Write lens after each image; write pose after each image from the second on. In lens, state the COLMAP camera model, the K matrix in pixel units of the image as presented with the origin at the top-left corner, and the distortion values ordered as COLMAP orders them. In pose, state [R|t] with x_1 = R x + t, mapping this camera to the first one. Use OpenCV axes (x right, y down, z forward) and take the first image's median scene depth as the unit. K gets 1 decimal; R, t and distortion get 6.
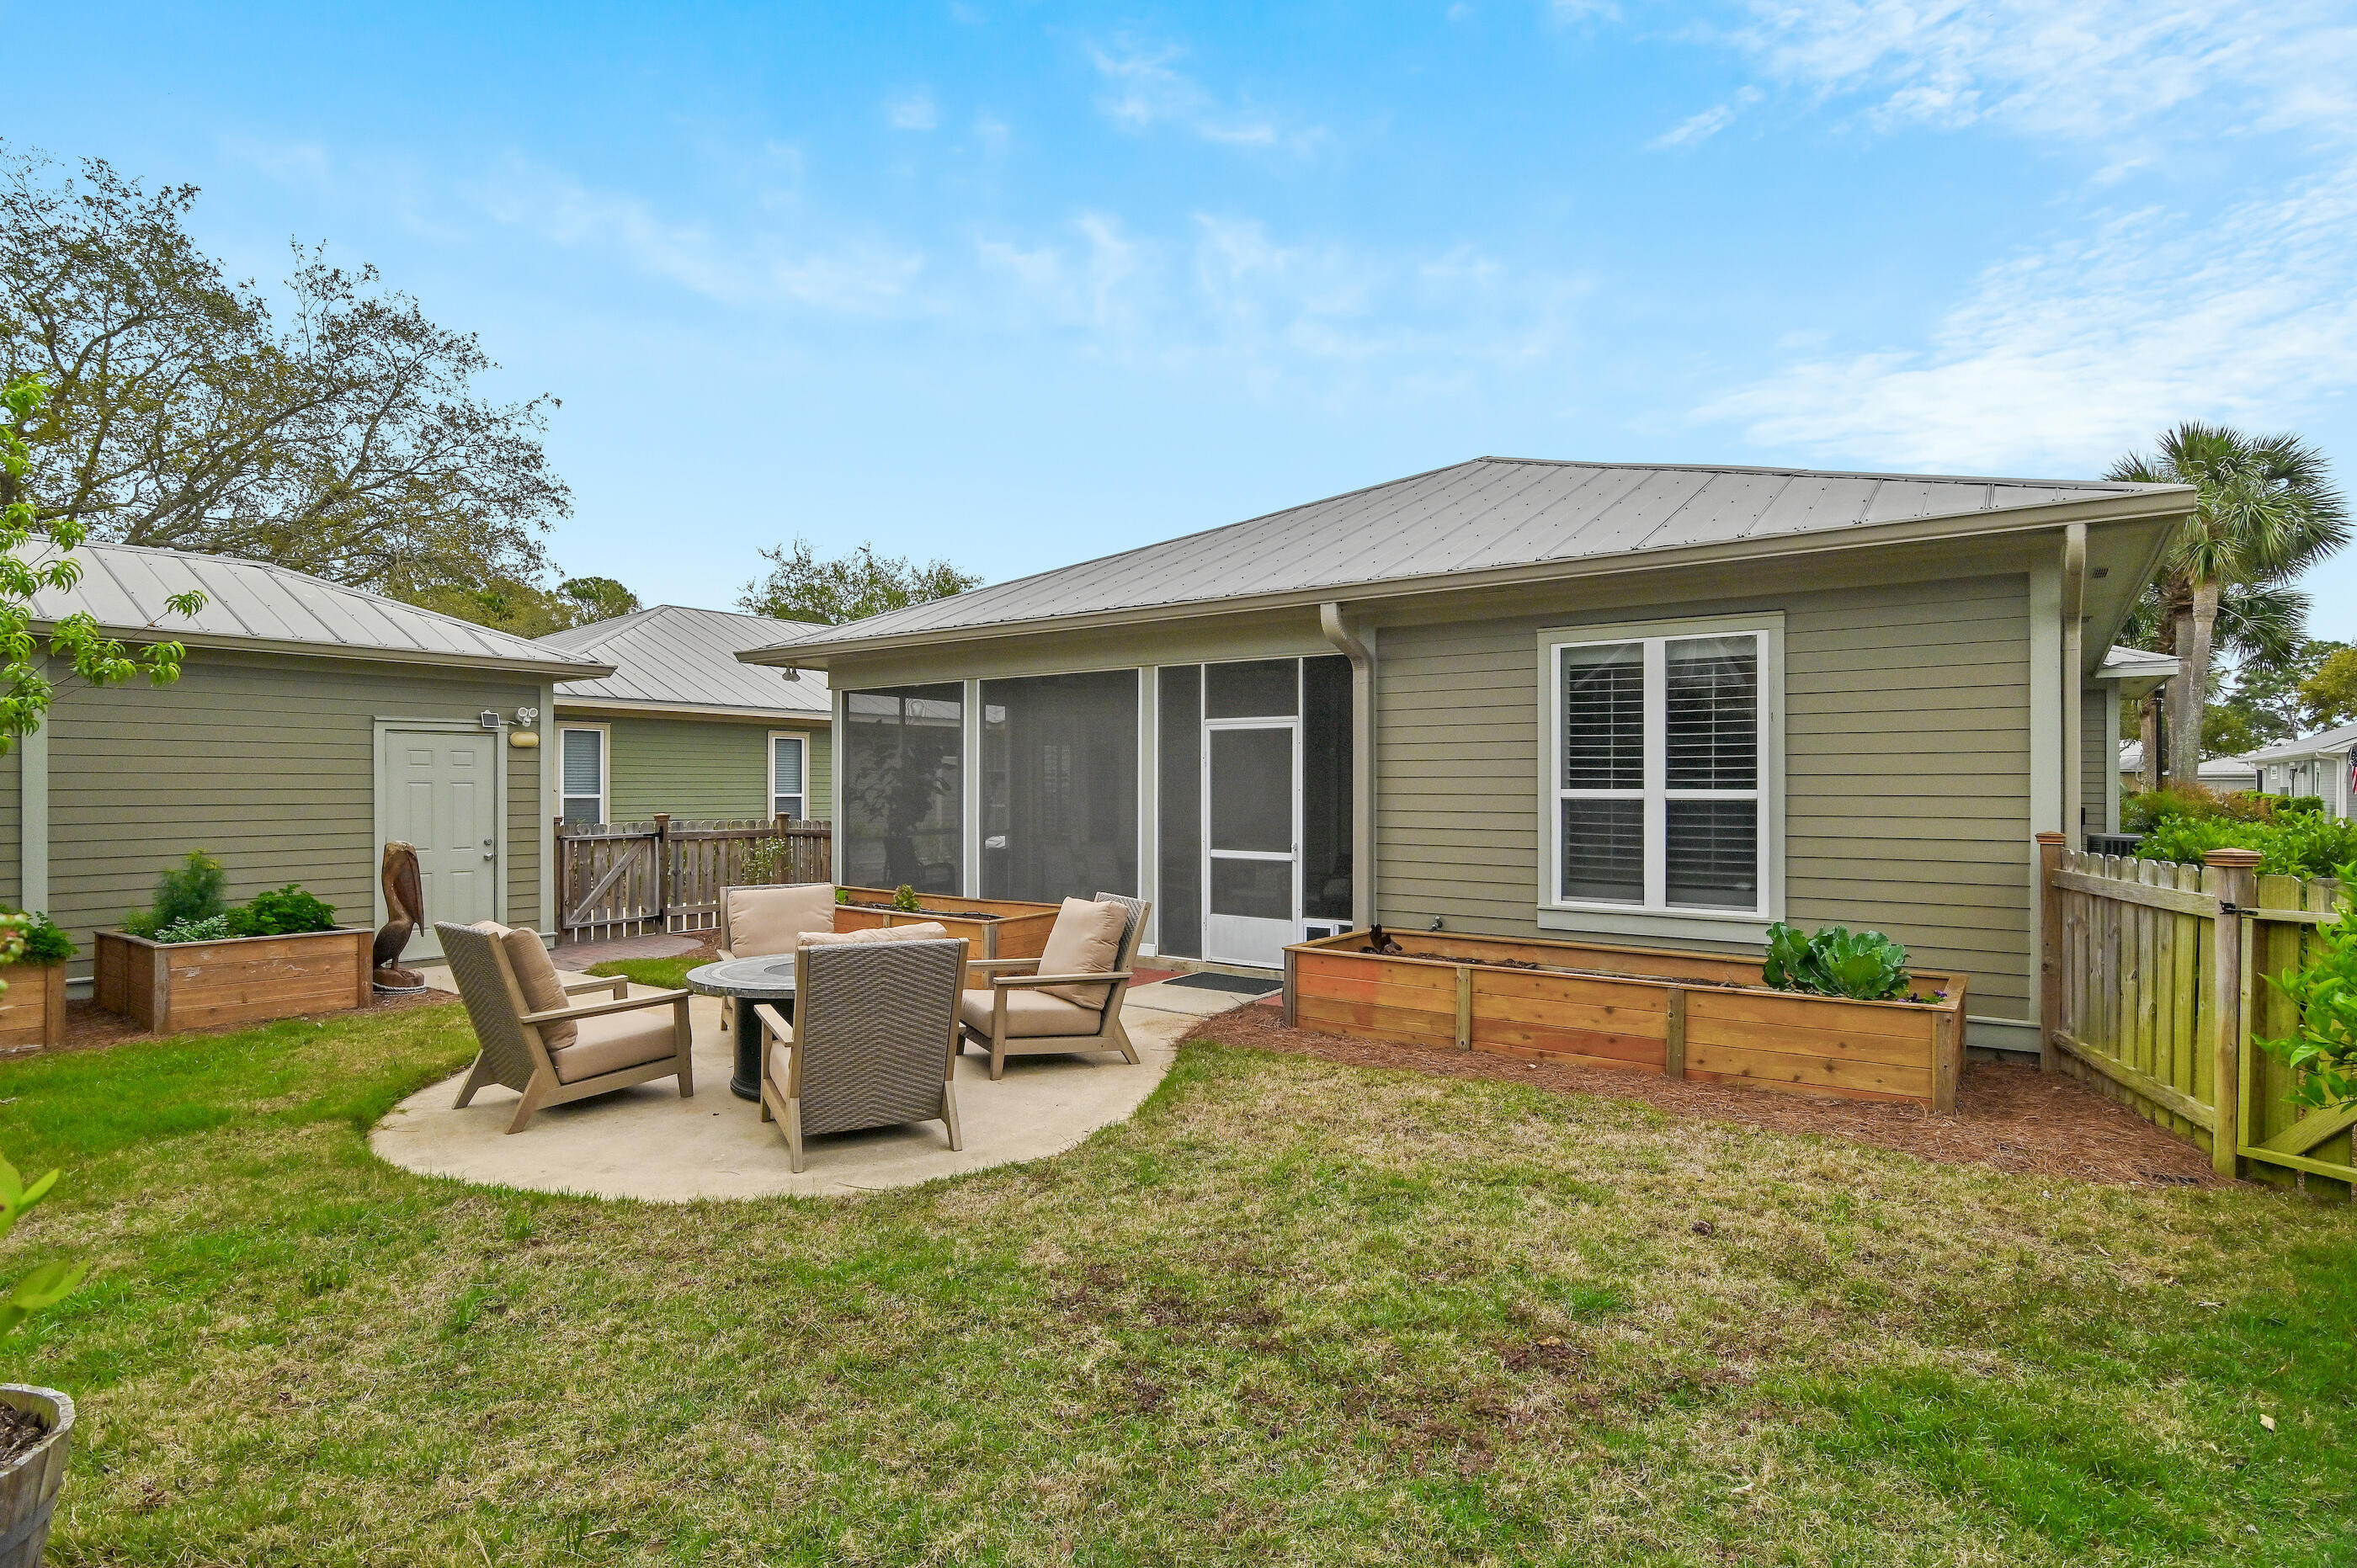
lens RADIAL K [[1159.2, 0, 1182.6], [0, 1159.2, 798.7], [0, 0, 1]] dist [-0.003487, -0.000190]
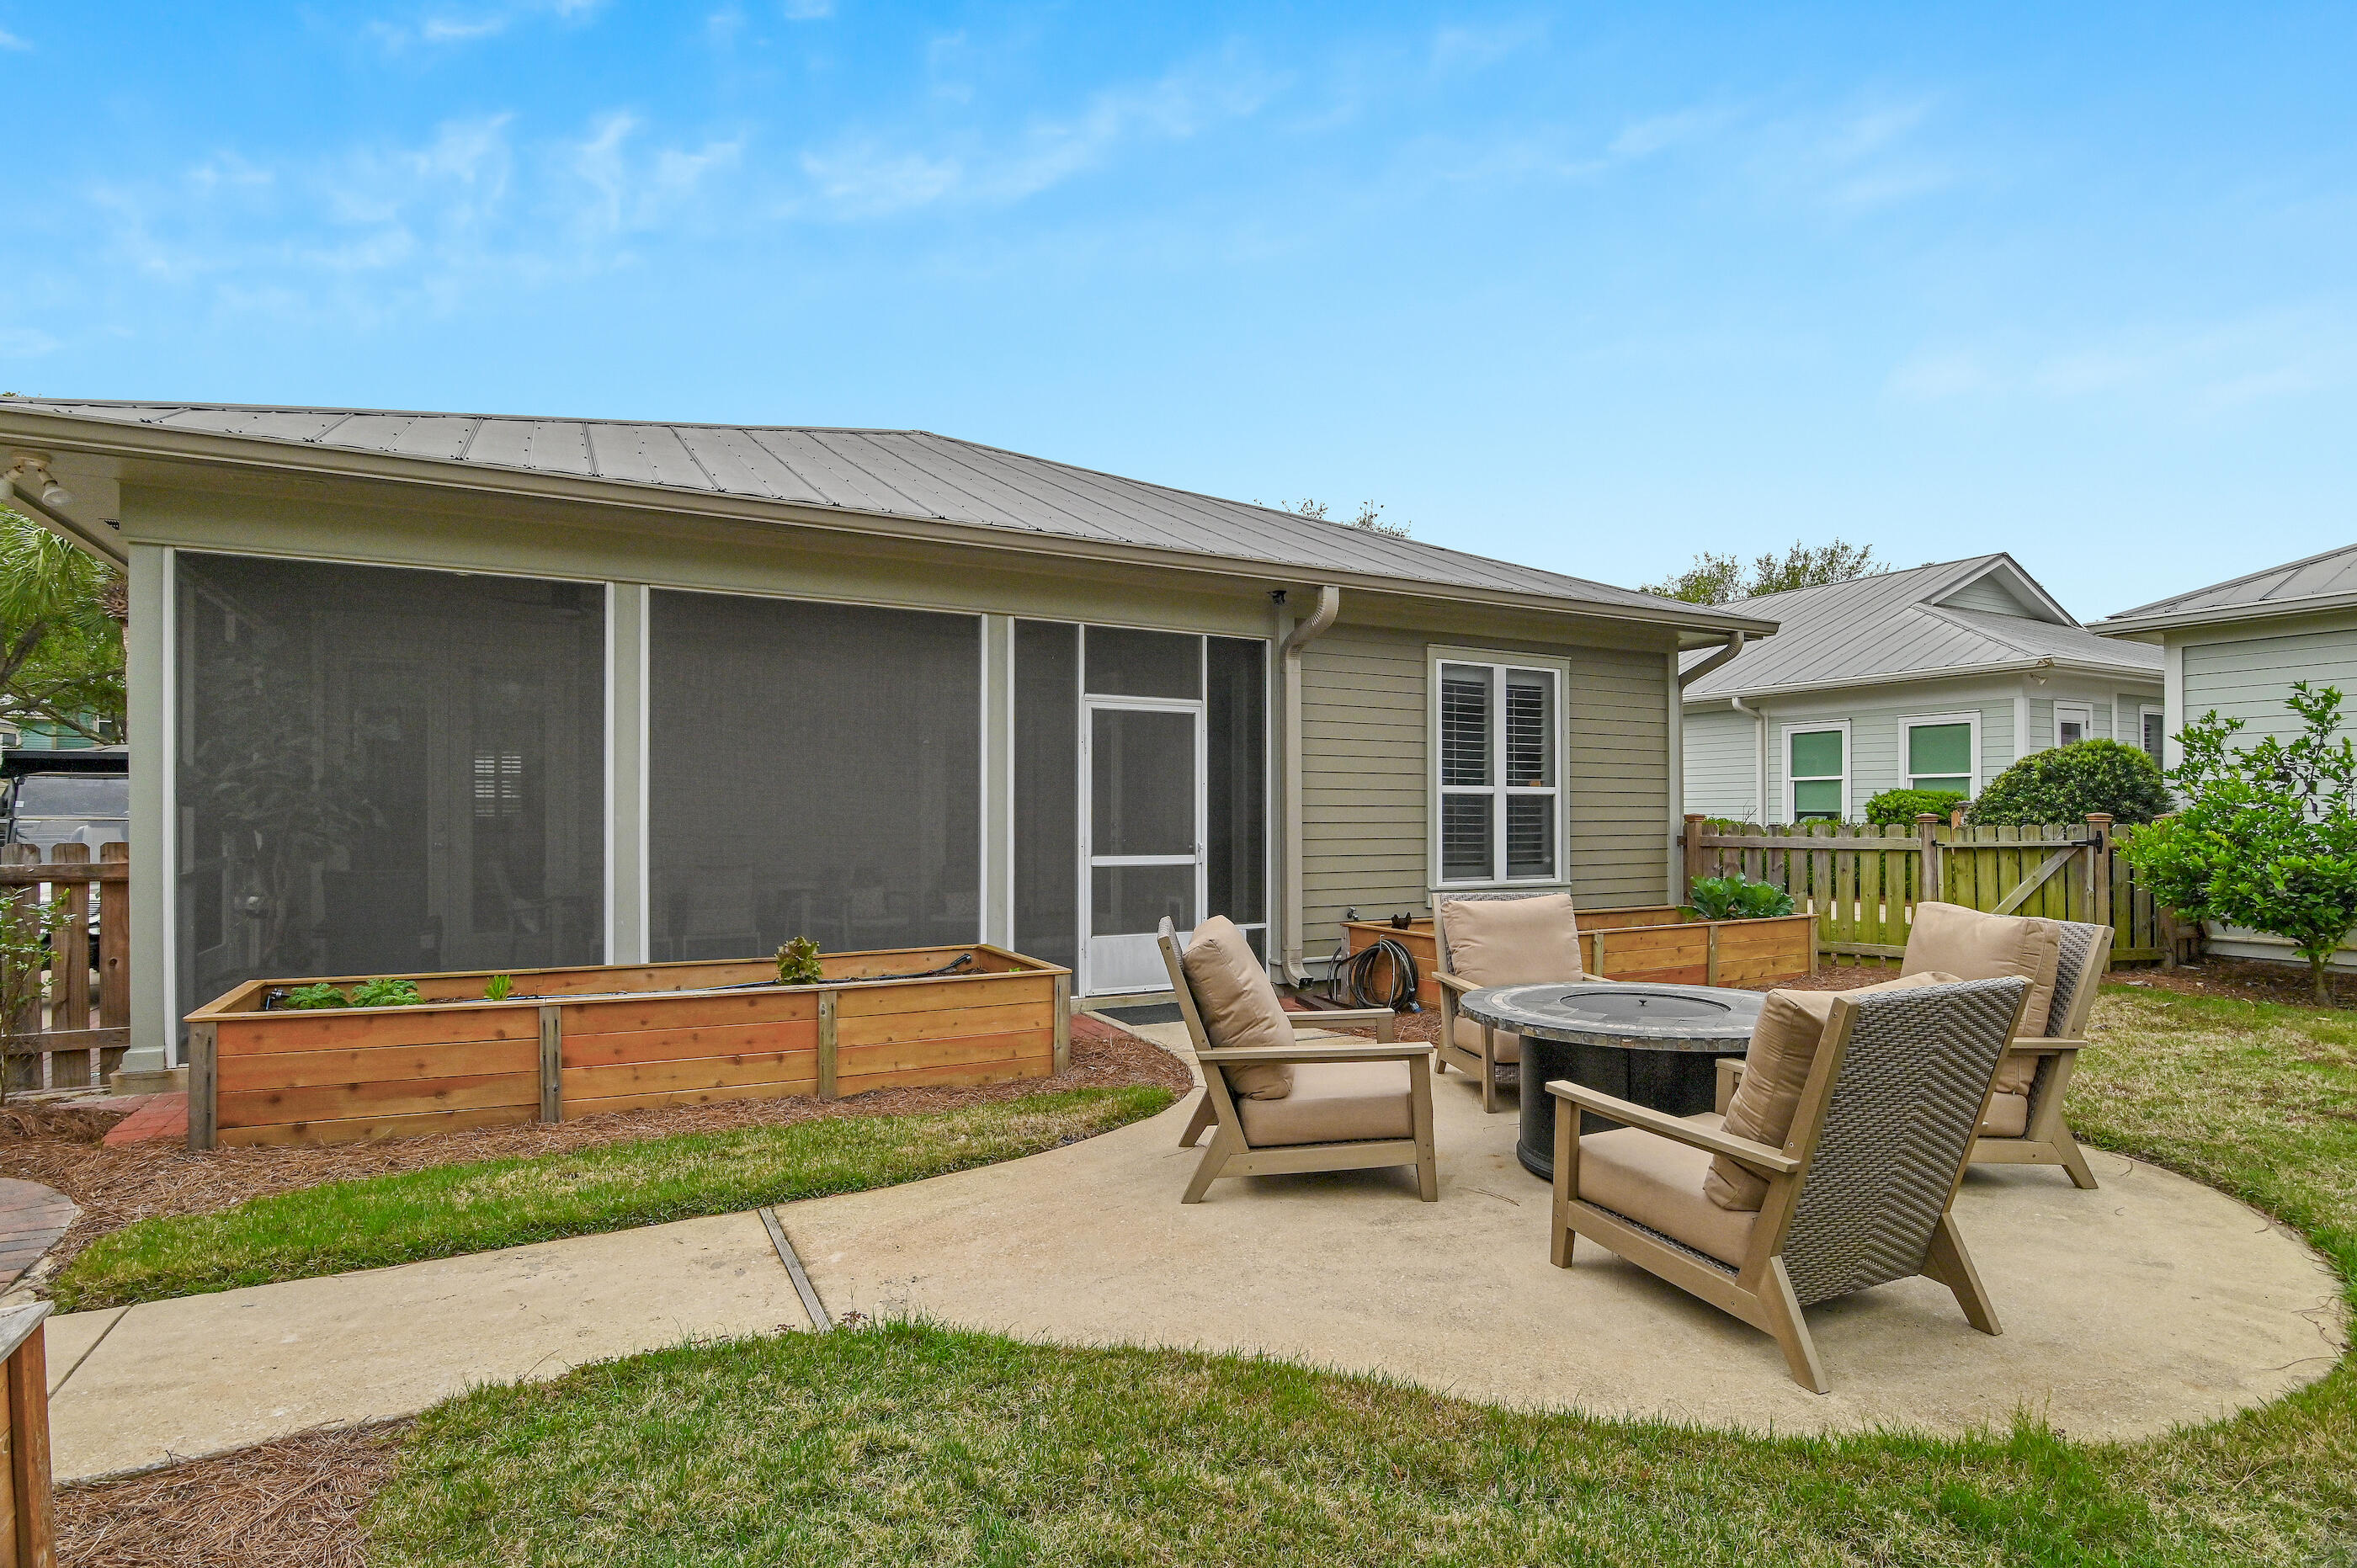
lens RADIAL K [[1159.2, 0, 1182.6], [0, 1159.2, 798.7], [0, 0, 1]] dist [-0.003487, -0.000190]
pose [[0.439937, -0.001255, 0.898028, -0.755968], [-0.000440, 0.999999, 0.001613, 0.002813], [-0.898028, -0.001105, 0.439936, 0.665466]]
